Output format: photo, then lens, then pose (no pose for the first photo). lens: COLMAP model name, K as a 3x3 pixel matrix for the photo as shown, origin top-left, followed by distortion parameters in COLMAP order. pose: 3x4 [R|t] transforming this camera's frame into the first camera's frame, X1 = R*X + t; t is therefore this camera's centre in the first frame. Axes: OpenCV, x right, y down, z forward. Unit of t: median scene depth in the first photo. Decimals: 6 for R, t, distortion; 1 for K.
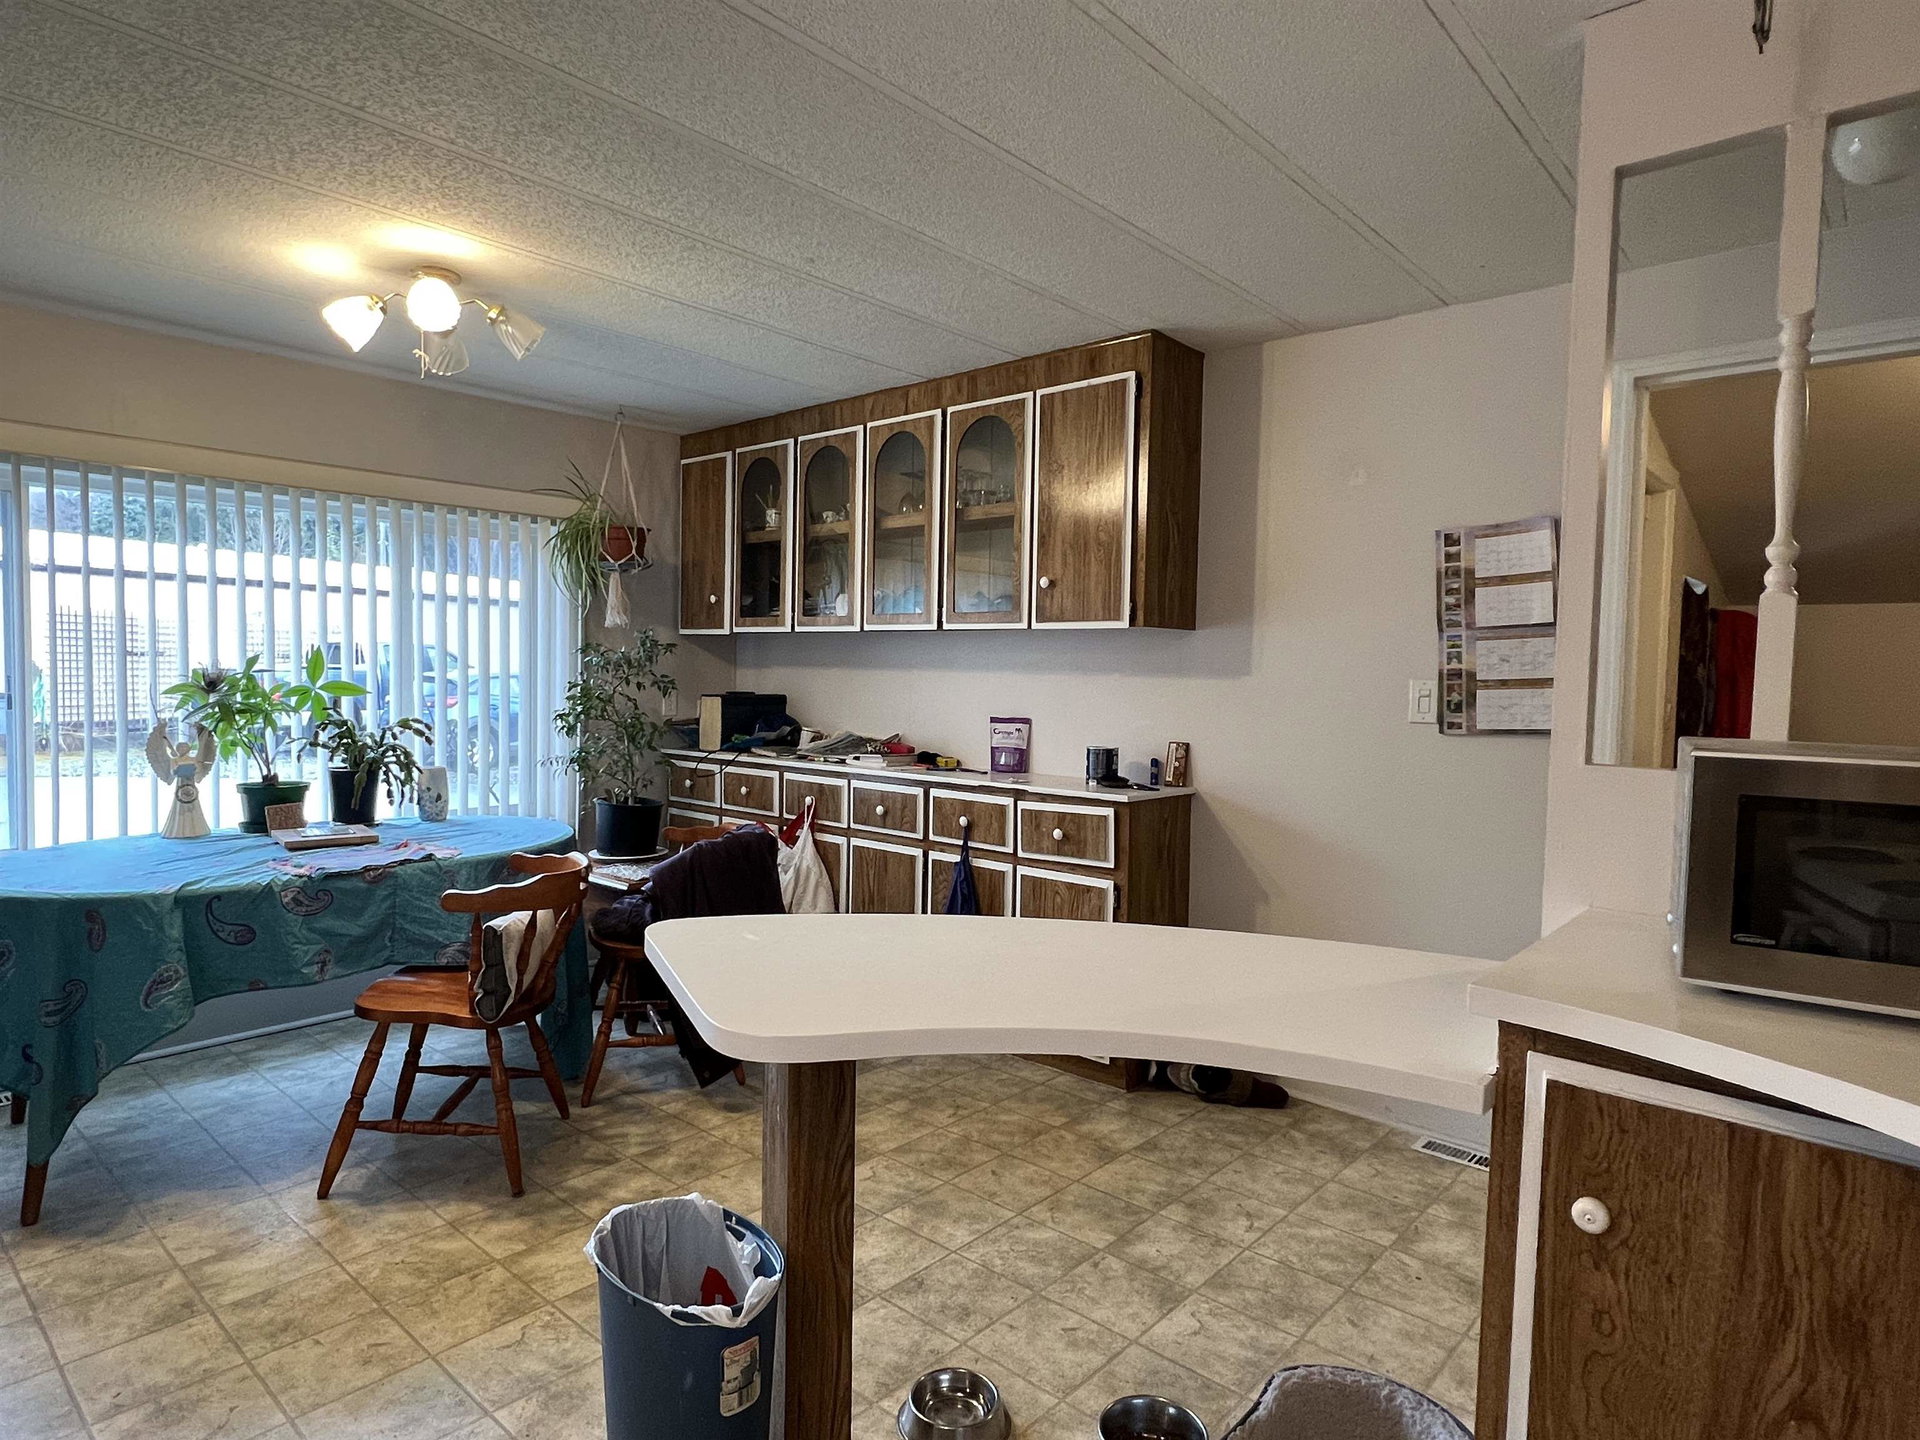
lens RADIAL K [[1078.4, 0, 960.0], [0, 1078.4, 720.0], [0, 0, 1]] dist [-0.004942, -0.002507]
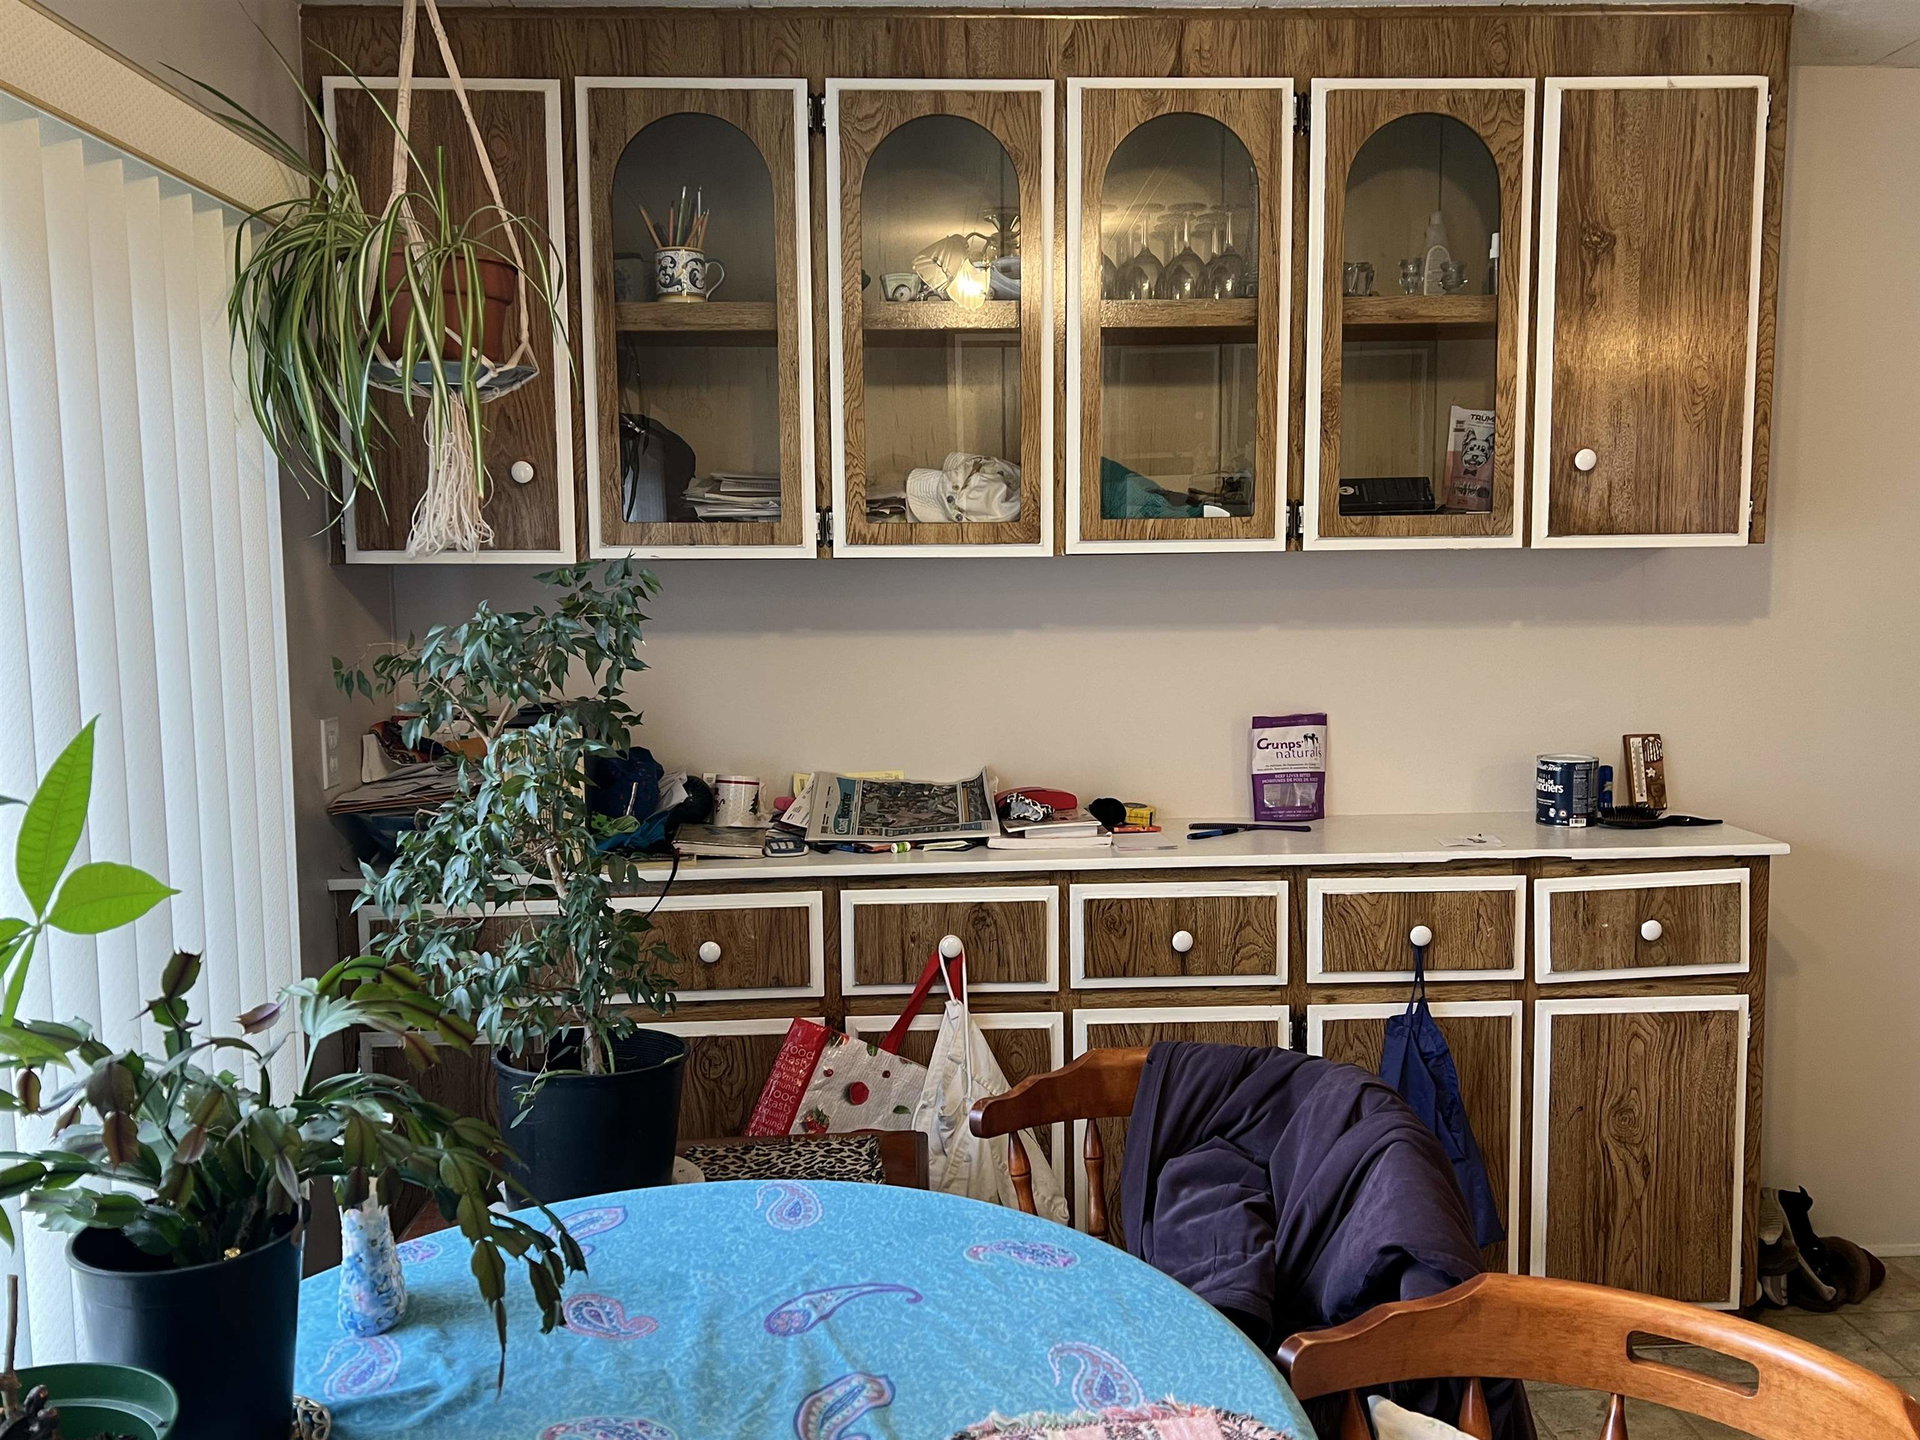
lens RADIAL K [[1471.5, 0, 960.0], [0, 1471.5, 720.0], [0, 0, 1]] dist [-0.003456, 0.000451]
pose [[0.735859, -0.097479, 0.670082, -0.624462], [0.057848, 0.995016, 0.081221, -0.076152], [-0.674659, -0.021004, 0.737830, 0.664956]]
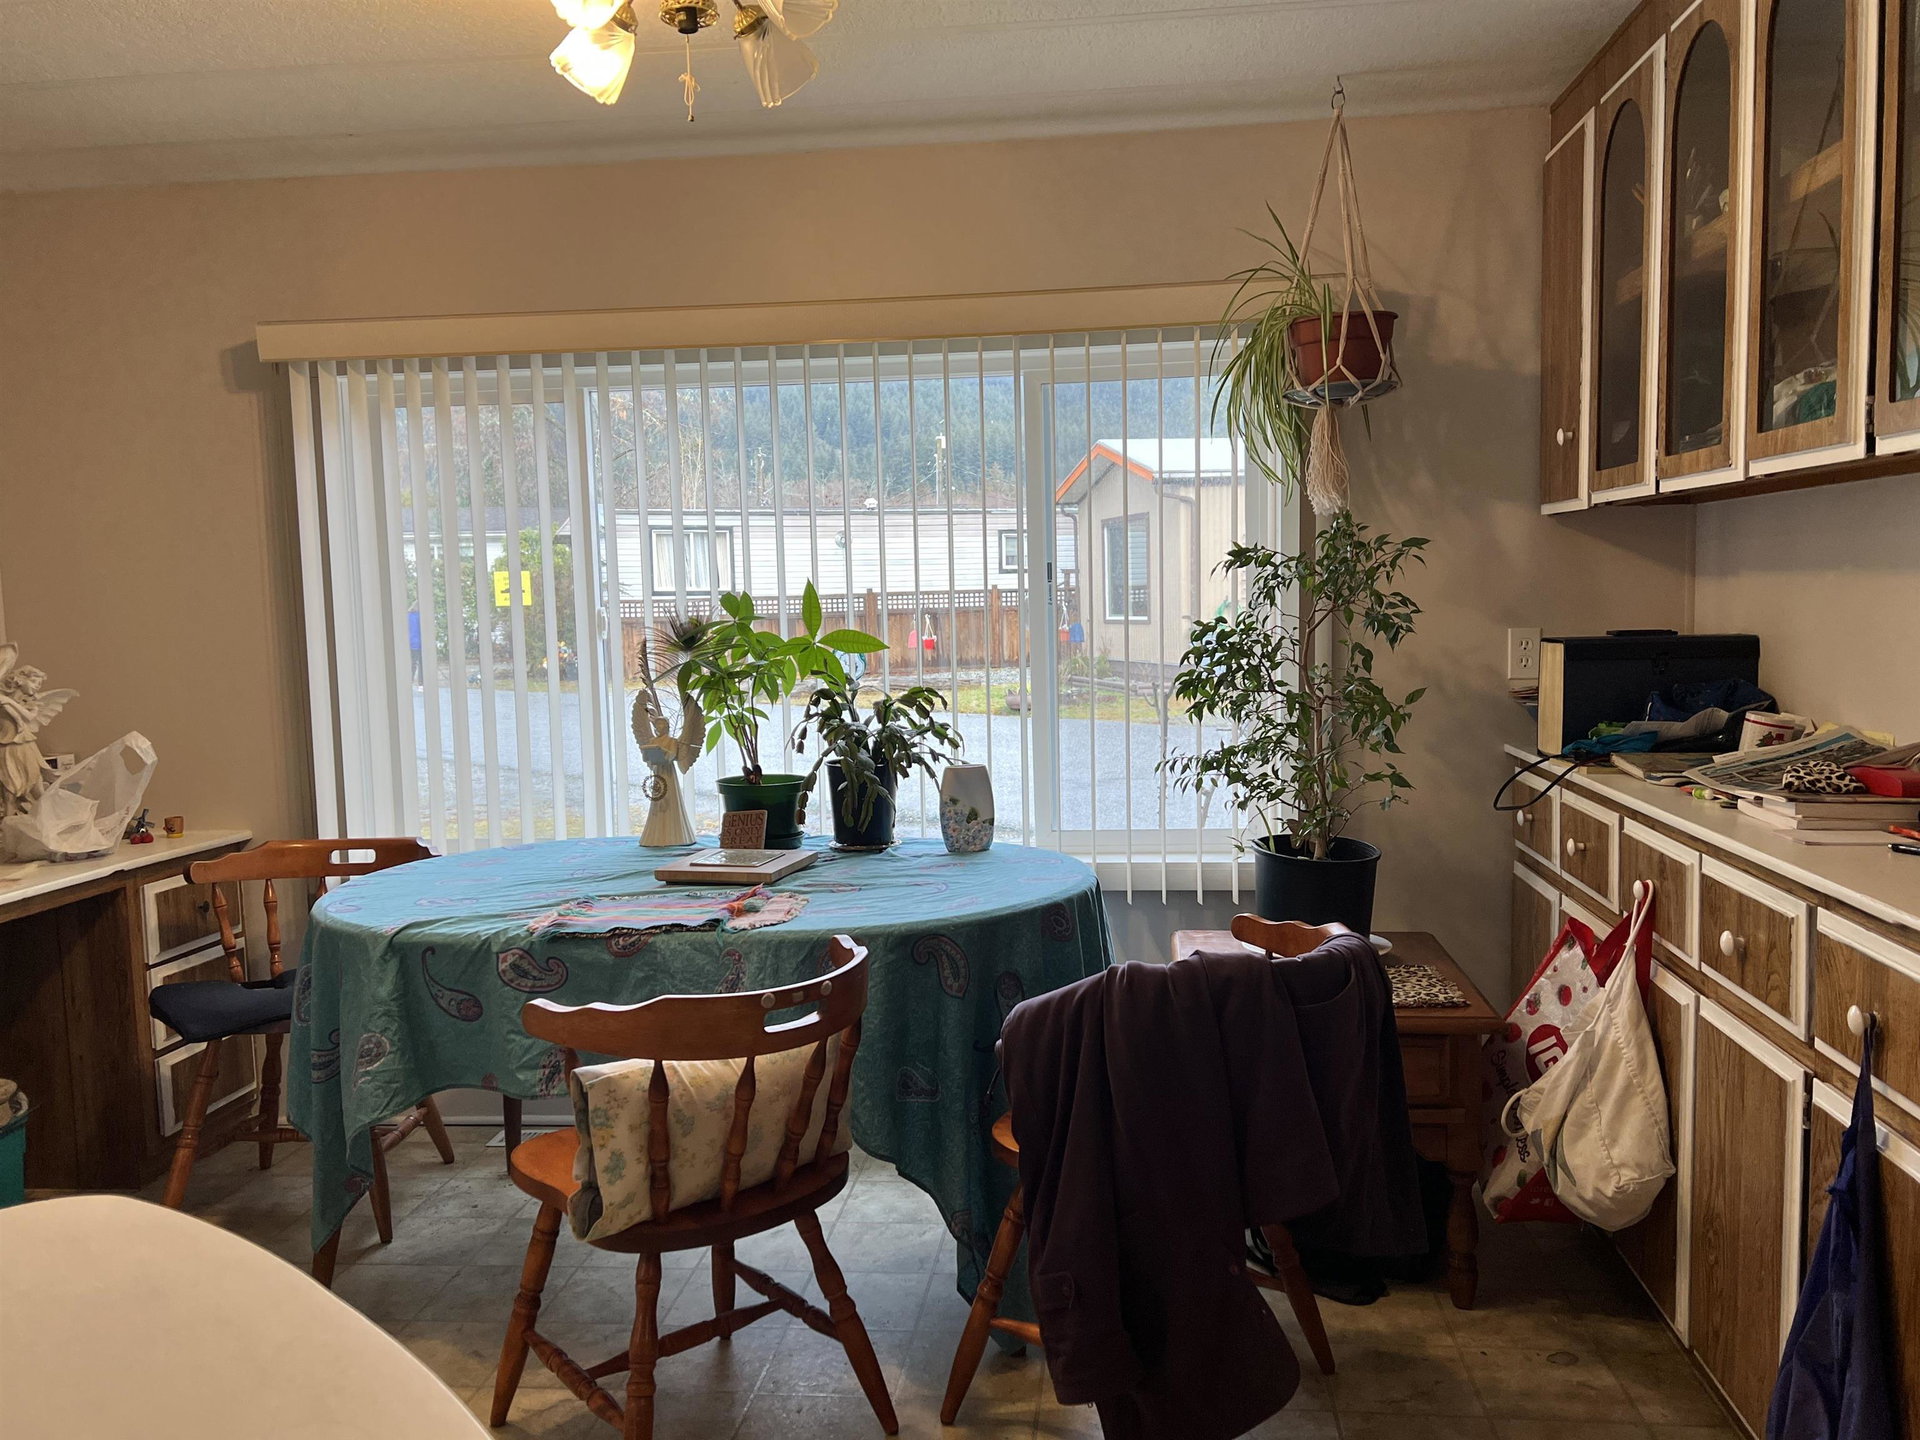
lens RADIAL K [[1565.0, 0, 969.9], [0, 1565.0, 726.4], [0, 0, 1]] dist [0.037917, -0.005781]
pose [[0.580098, 0.040086, -0.813560, 0.251924], [-0.002431, 0.998869, 0.047484, -0.022346], [0.814543, -0.025567, 0.579539, 0.500034]]
